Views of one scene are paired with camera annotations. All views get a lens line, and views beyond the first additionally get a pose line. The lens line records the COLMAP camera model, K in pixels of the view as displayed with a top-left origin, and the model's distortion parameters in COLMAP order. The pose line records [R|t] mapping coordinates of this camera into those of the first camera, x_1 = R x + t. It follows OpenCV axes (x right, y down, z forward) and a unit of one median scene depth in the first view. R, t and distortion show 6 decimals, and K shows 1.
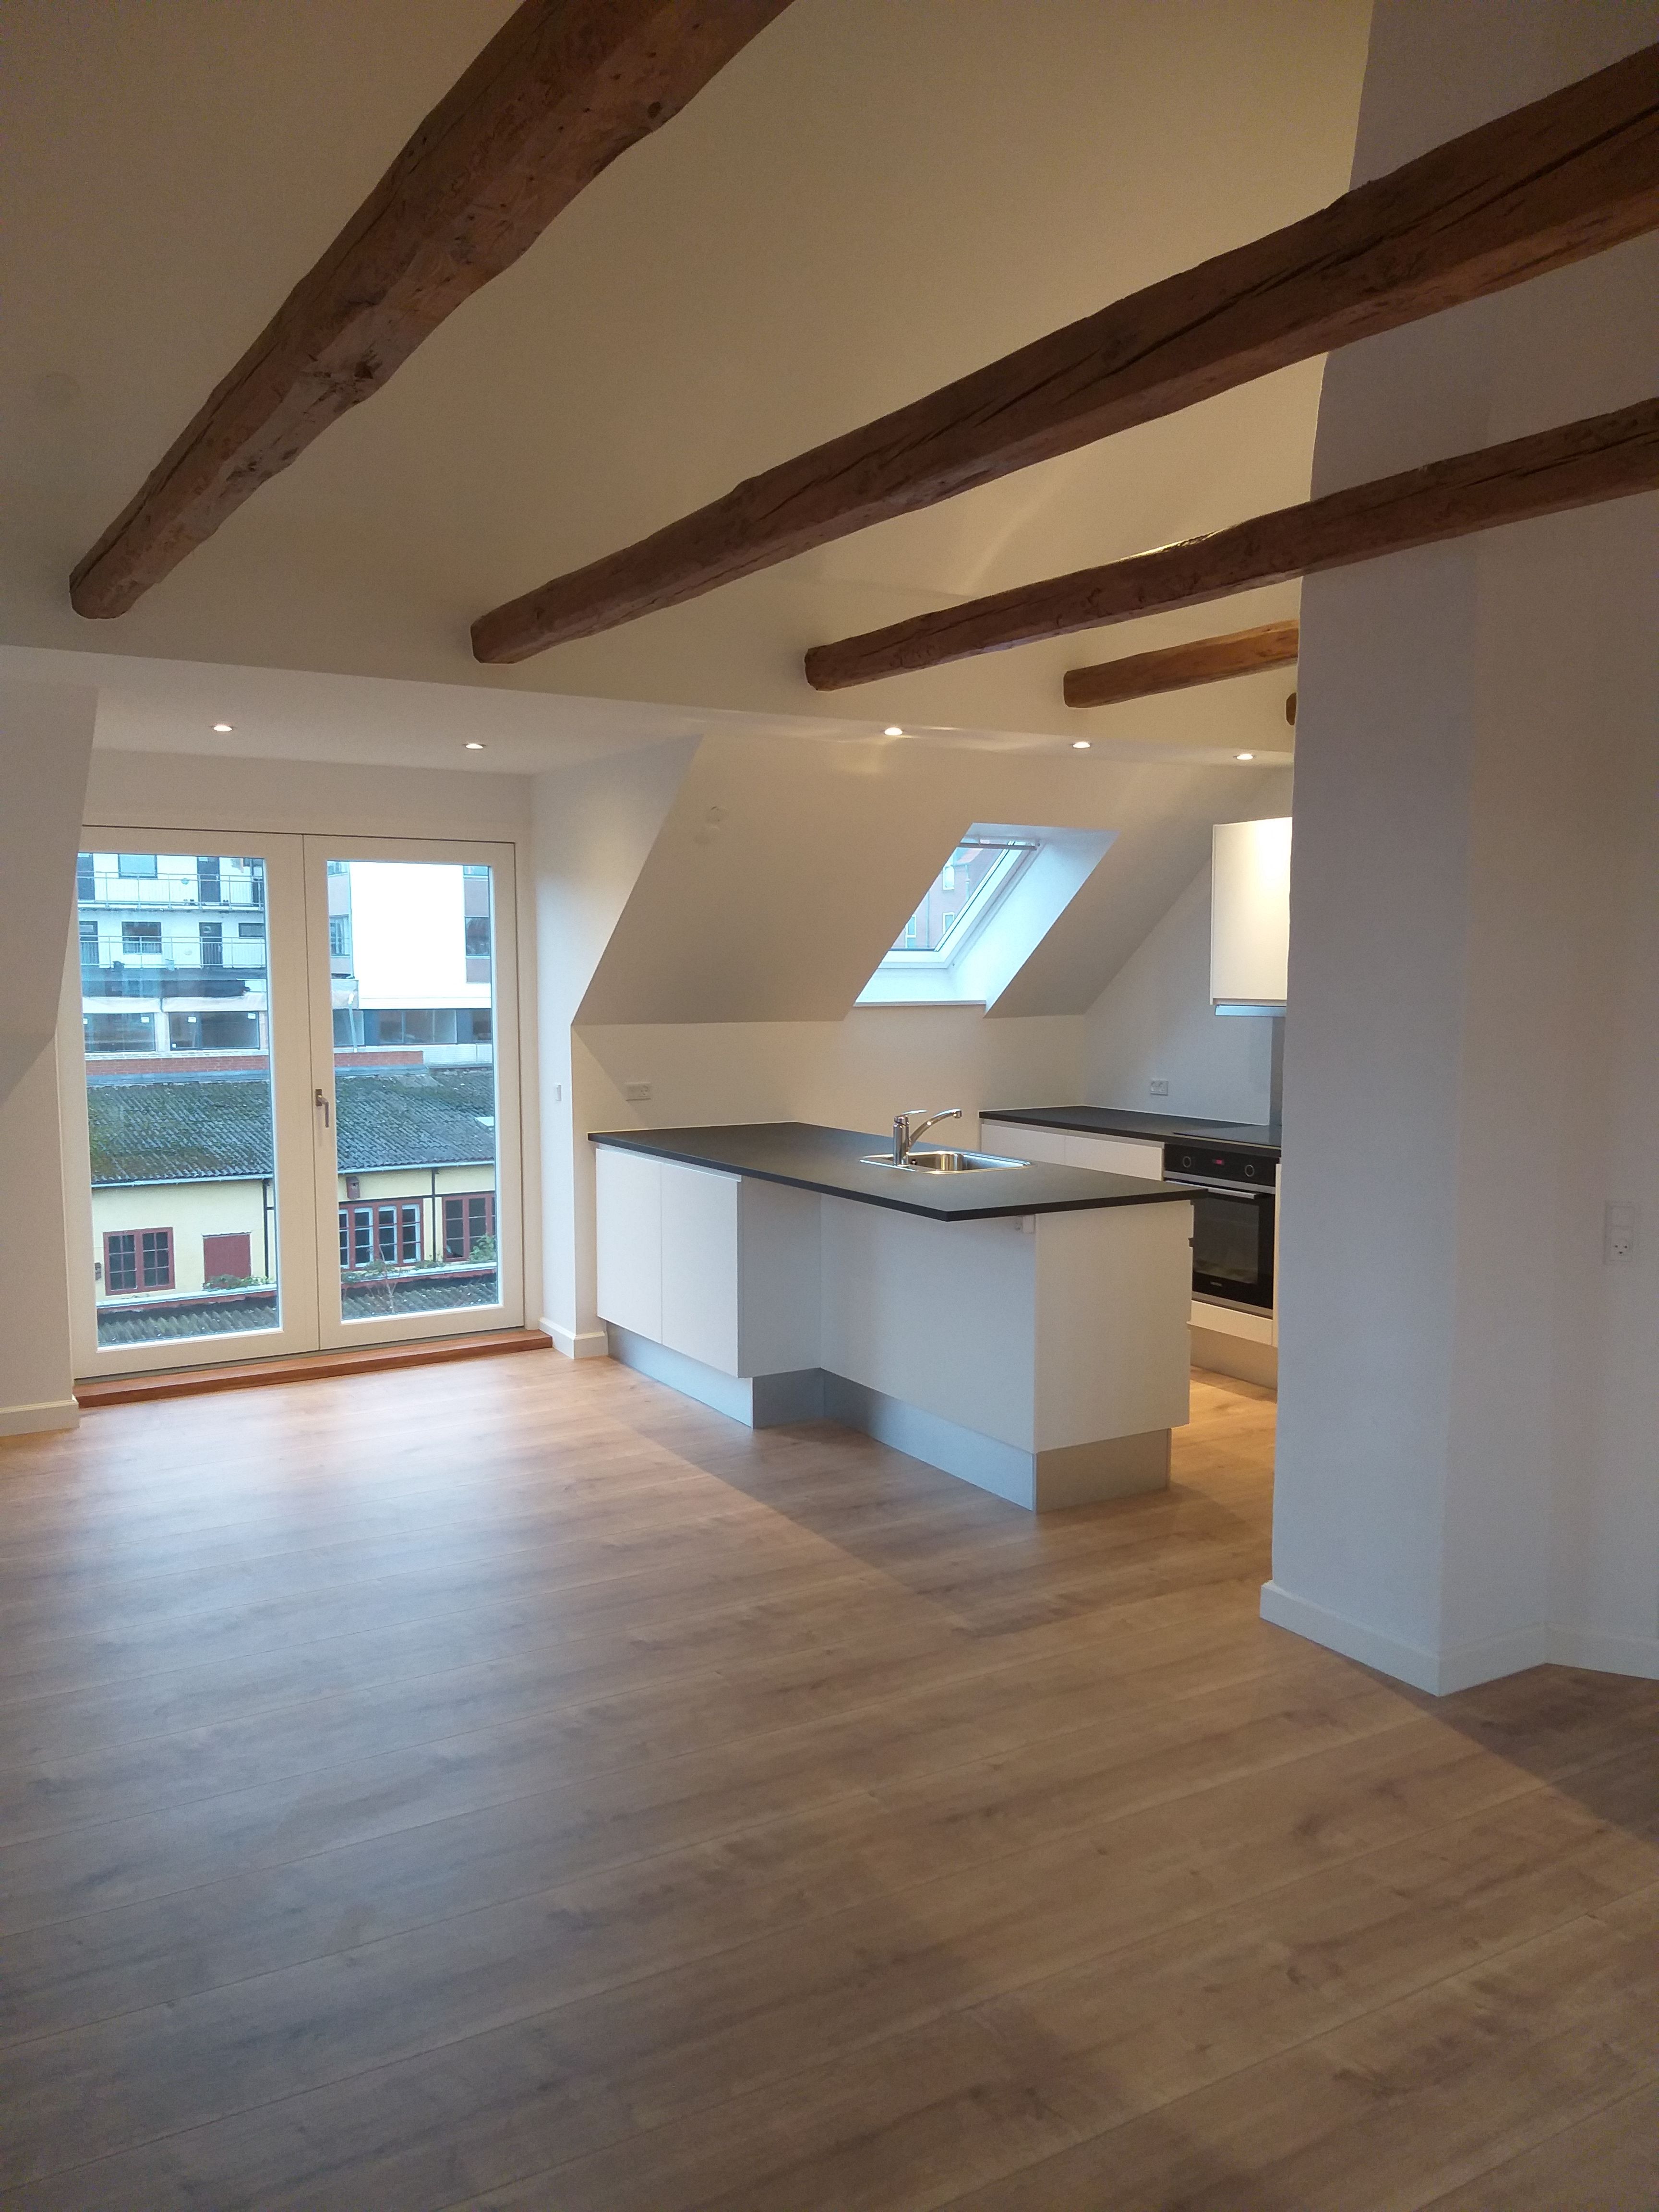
lens RADIAL K [[1746.1, 0, 827.2], [0, 1746.1, 1106.7], [0, 0, 1]] dist [0.030699, -0.053475]
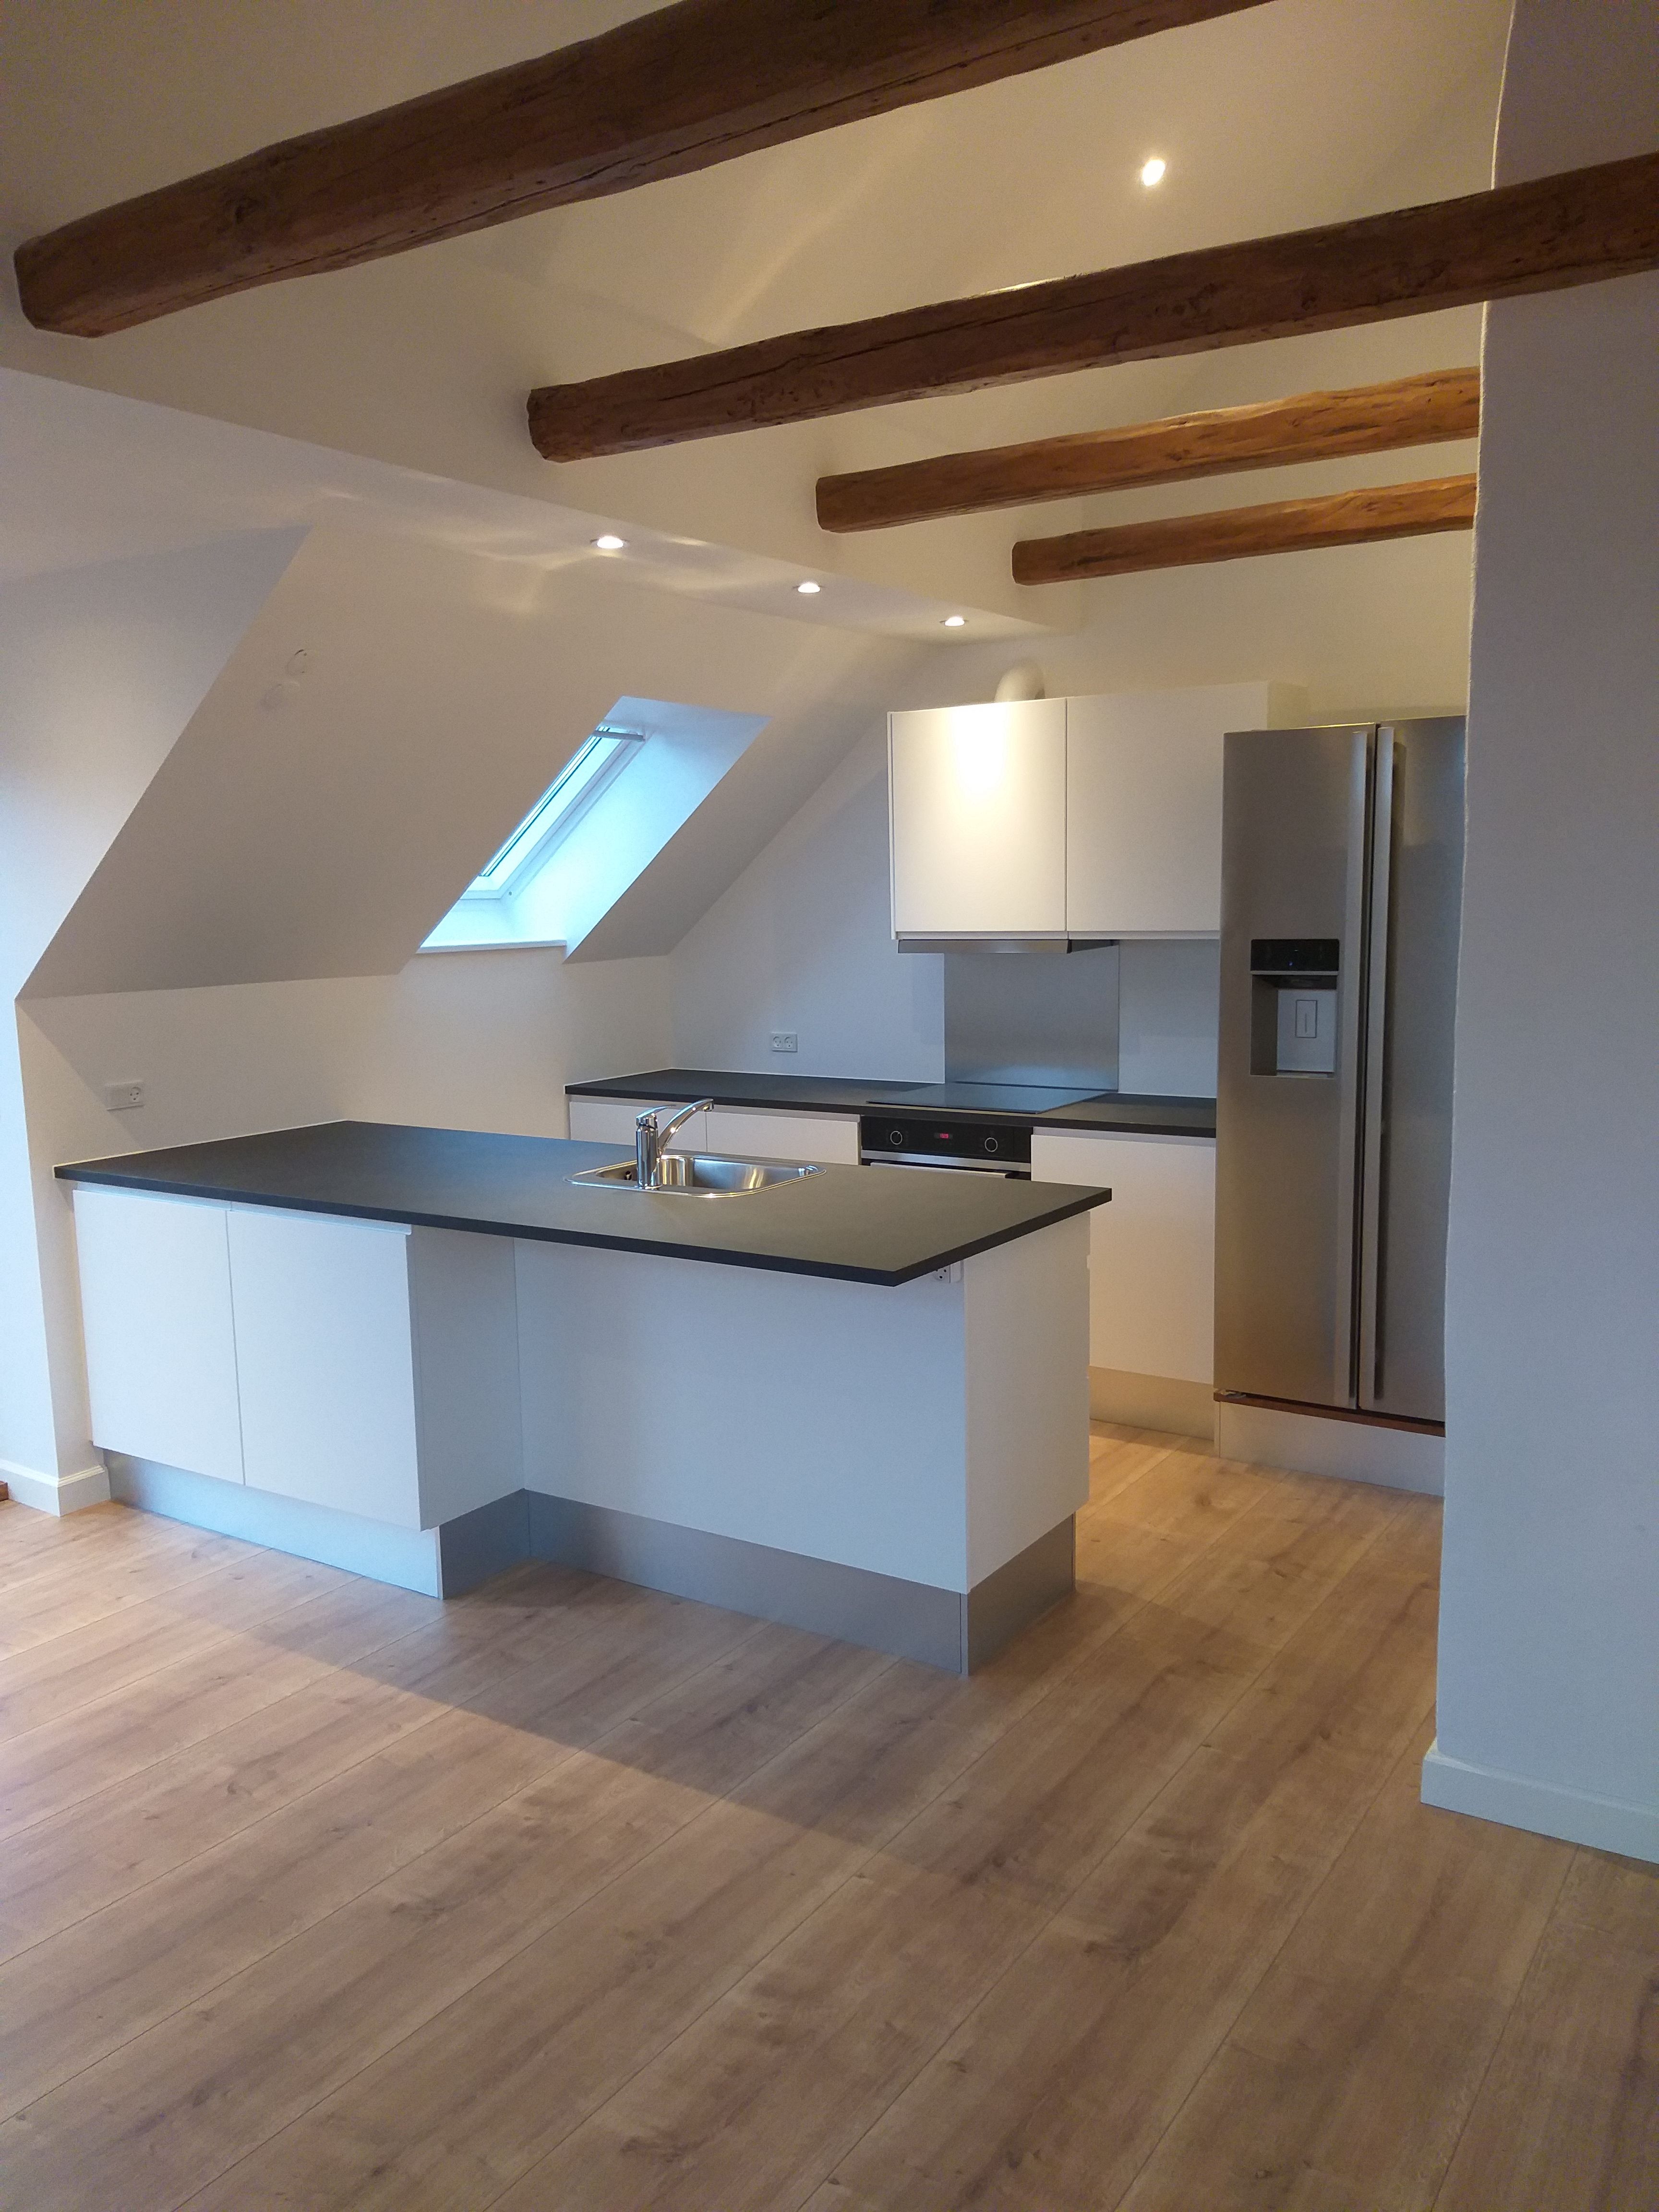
lens RADIAL K [[1746.1, 0, 830.2], [0, 1746.1, 1111.6], [0, 0, 1]] dist [0.030699, -0.053475]
pose [[0.895915, -0.073971, 0.438023, -0.190948], [0.054219, 0.996875, 0.057450, -0.031280], [-0.440904, -0.027721, 0.897126, 0.348566]]
